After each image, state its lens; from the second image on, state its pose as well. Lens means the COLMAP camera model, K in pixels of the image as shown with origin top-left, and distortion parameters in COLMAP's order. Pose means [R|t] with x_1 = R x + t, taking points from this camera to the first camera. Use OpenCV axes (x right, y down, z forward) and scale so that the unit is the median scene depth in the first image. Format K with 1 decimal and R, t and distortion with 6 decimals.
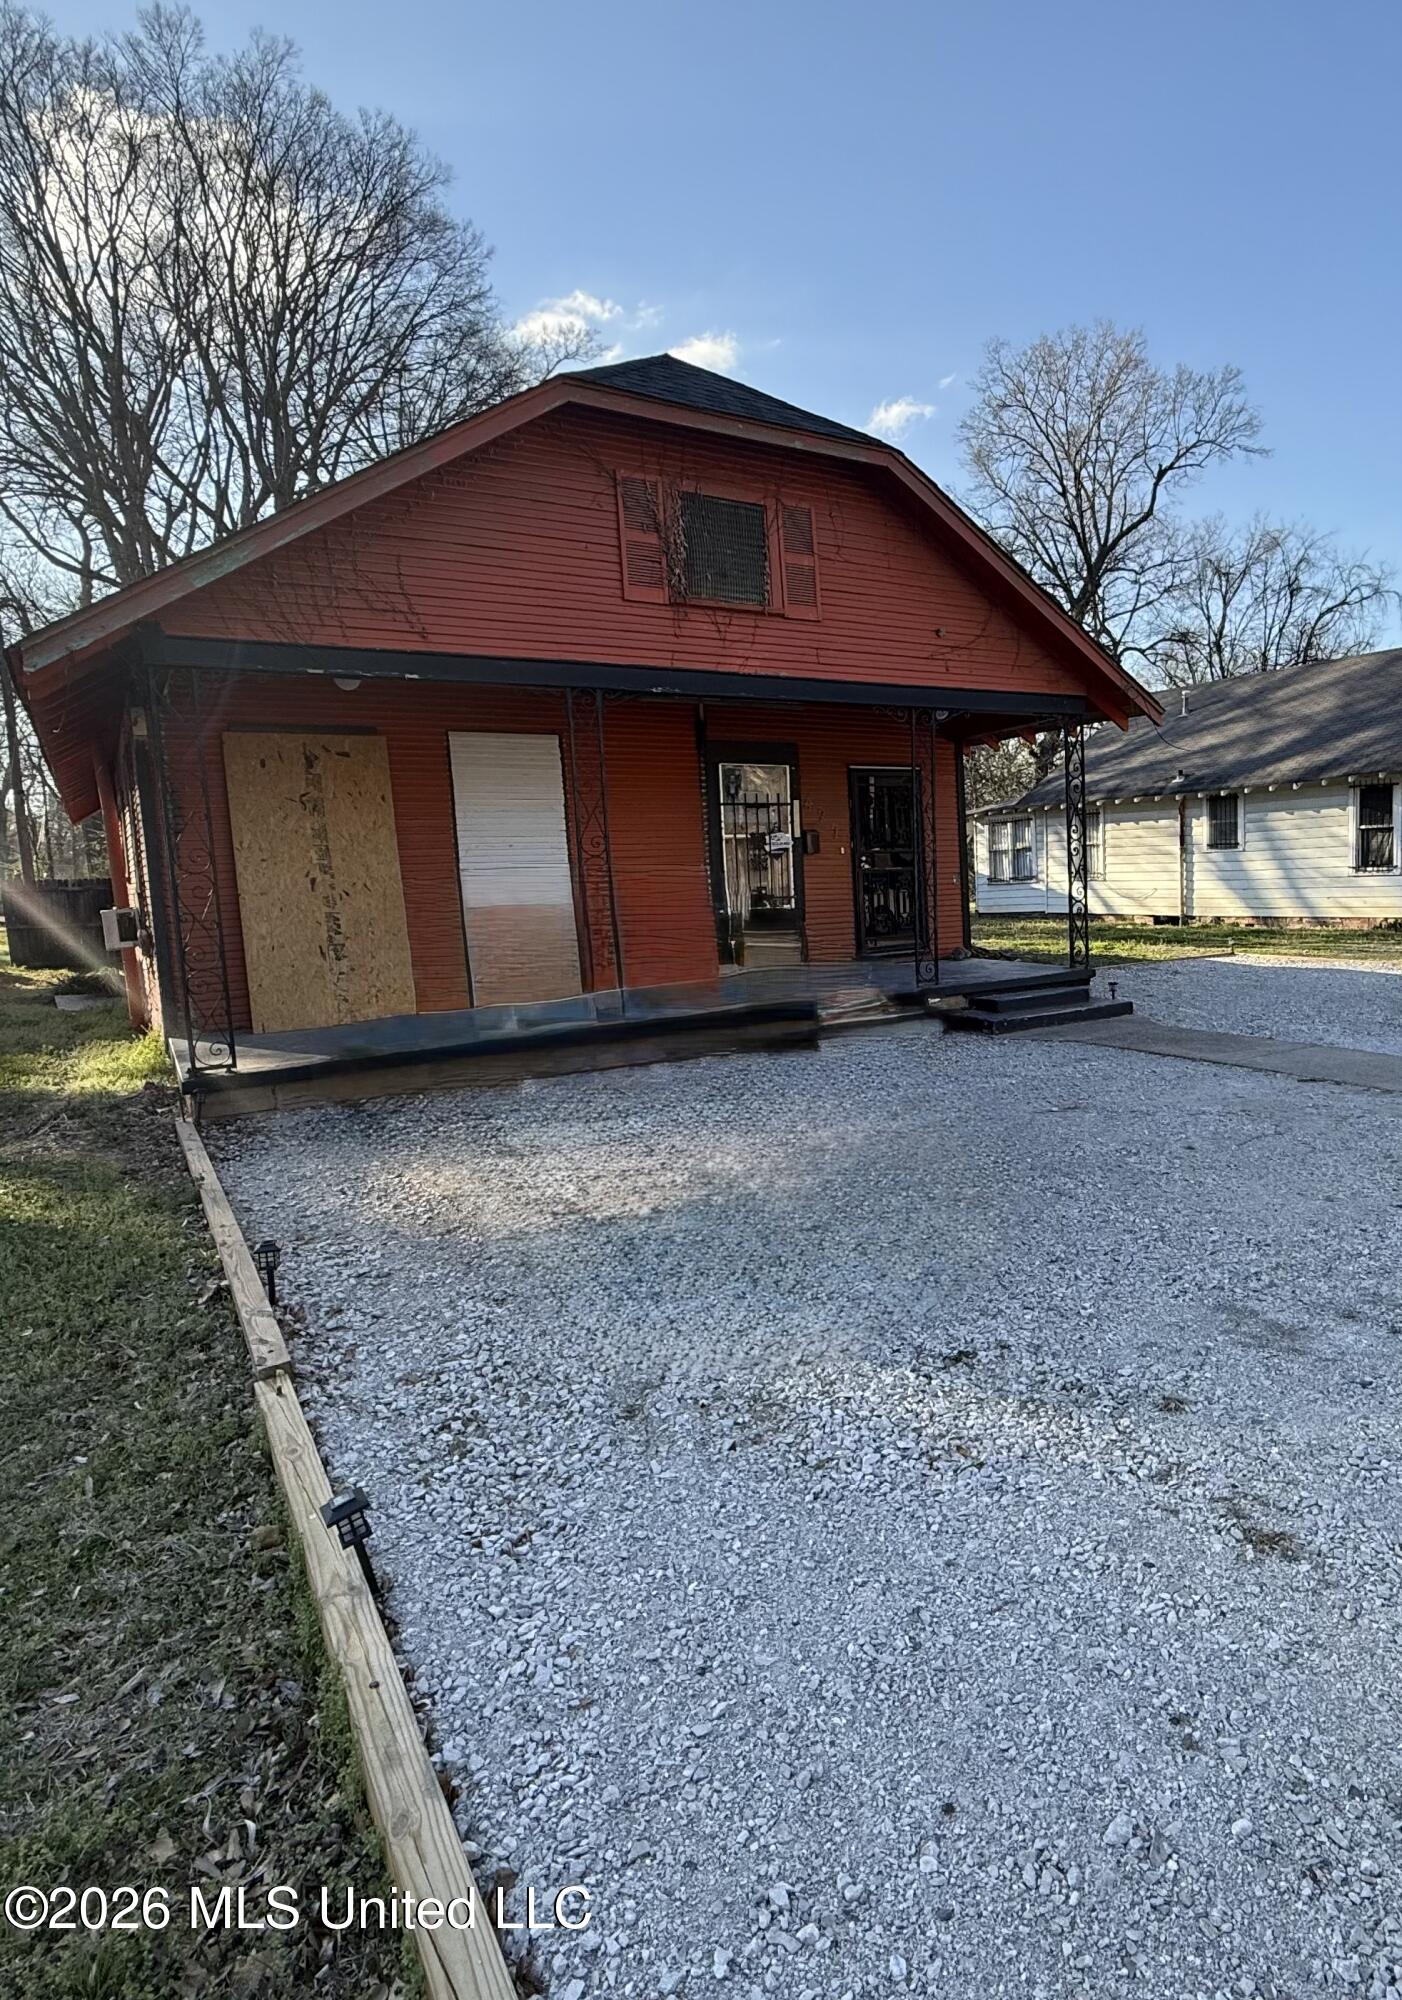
lens RADIAL K [[1002.9, 0, 701.0], [0, 1002.9, 1000.0], [0, 0, 1]] dist [0.000424, 0.000063]
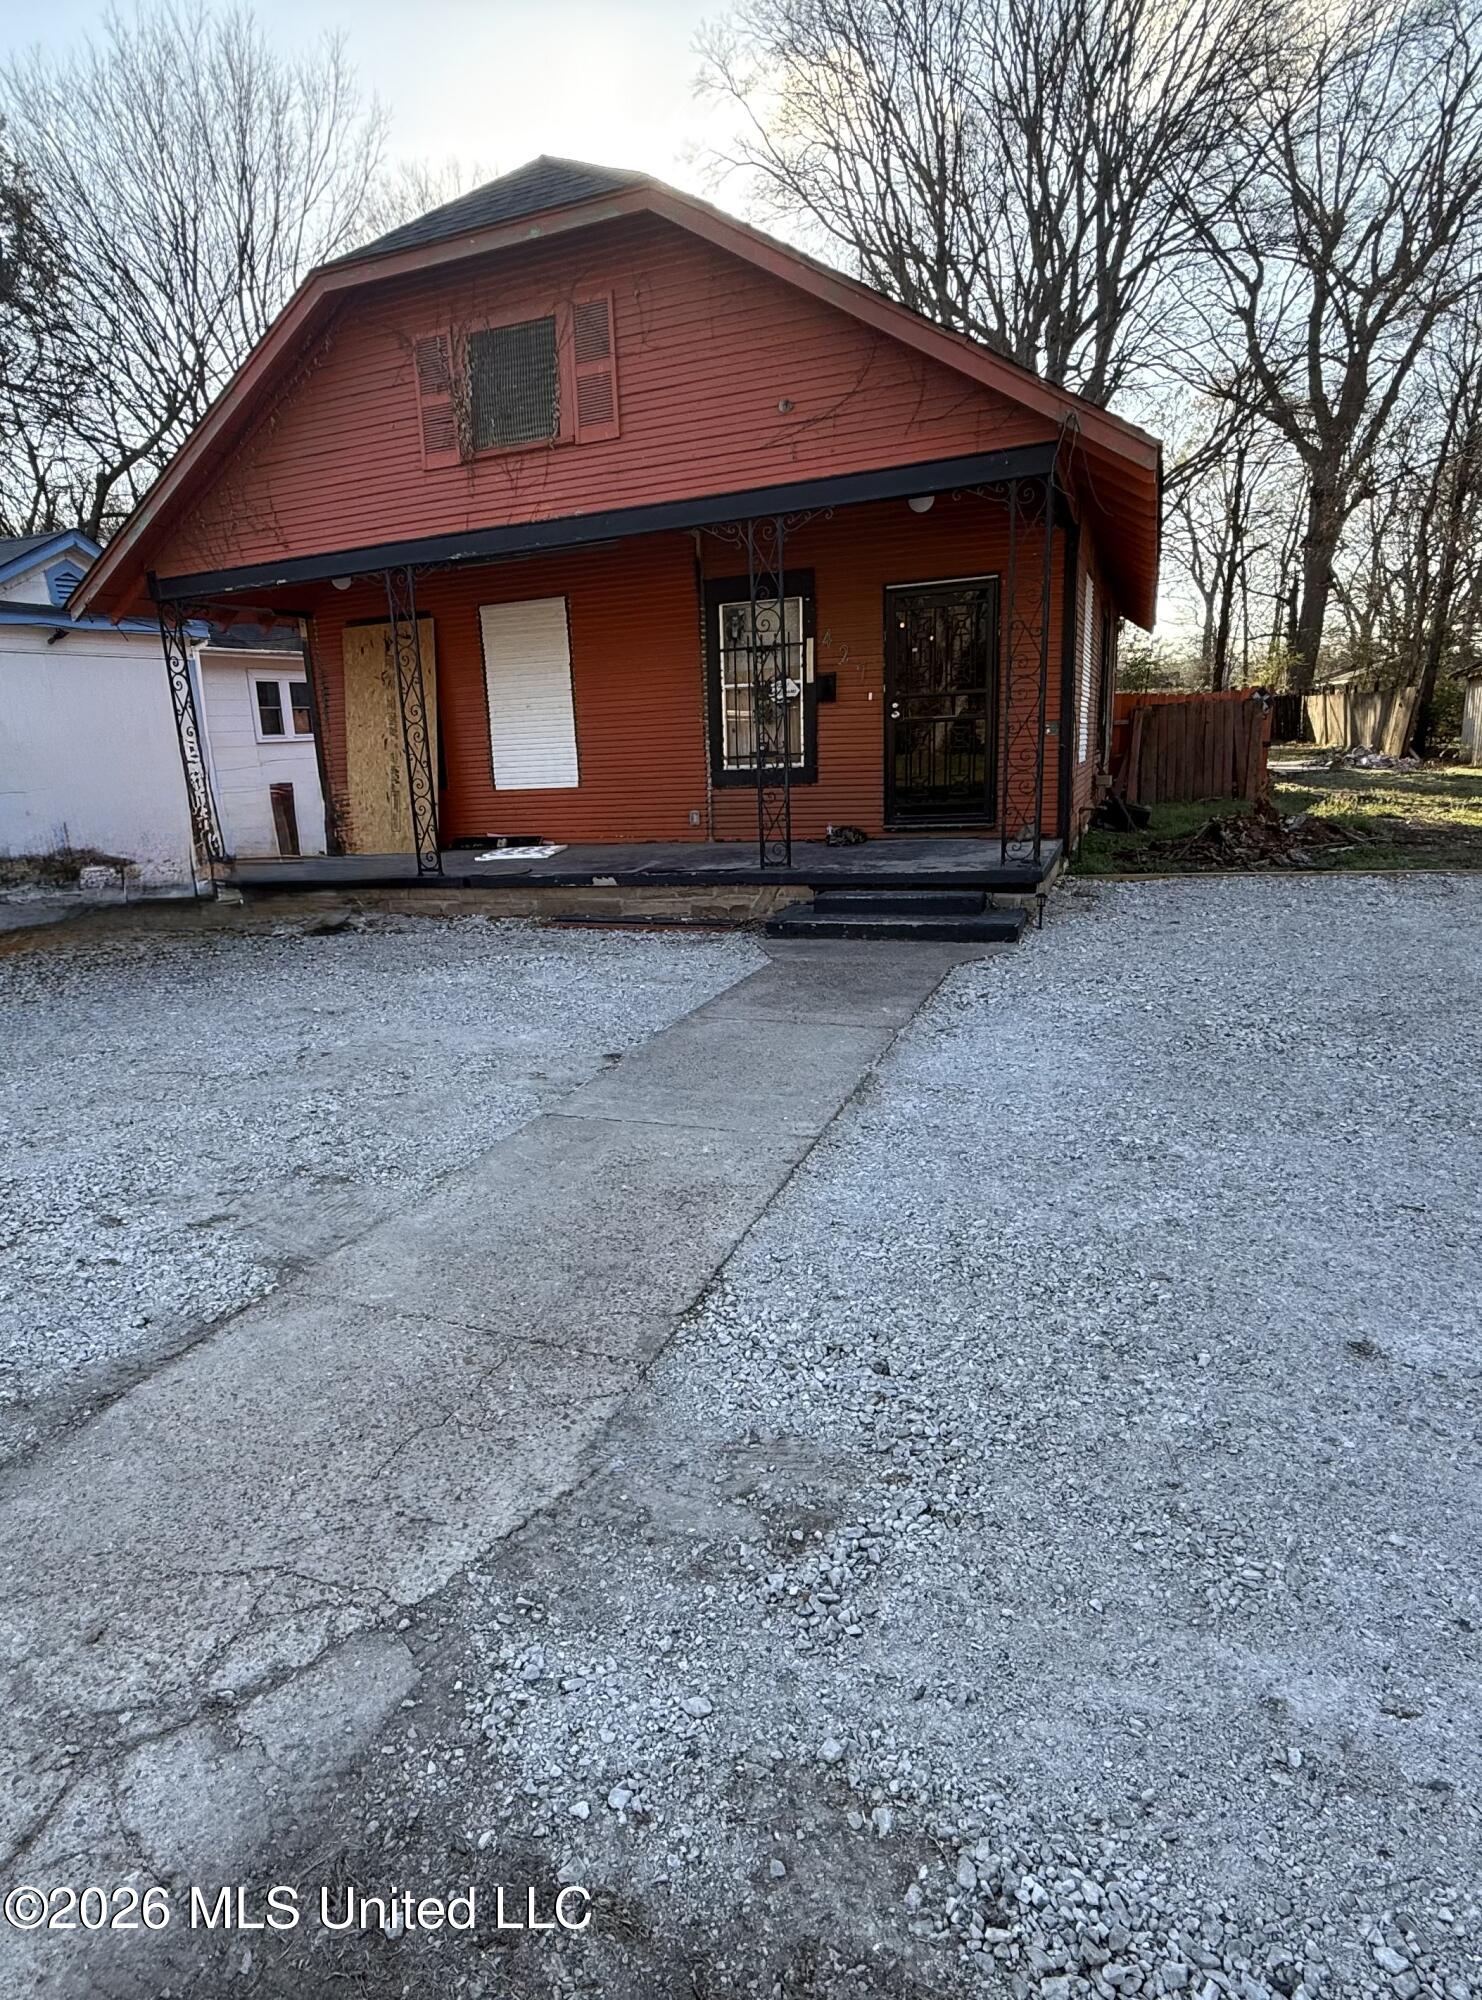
lens RADIAL K [[944.8, 0, 741.0], [0, 944.8, 1000.0], [0, 0, 1]] dist [-0.001513, -0.000220]
pose [[0.660705, 0.207012, -0.721536, 0.792263], [-0.067131, 0.973665, 0.217878, -0.078230], [0.747638, -0.095516, 0.657202, 0.442225]]
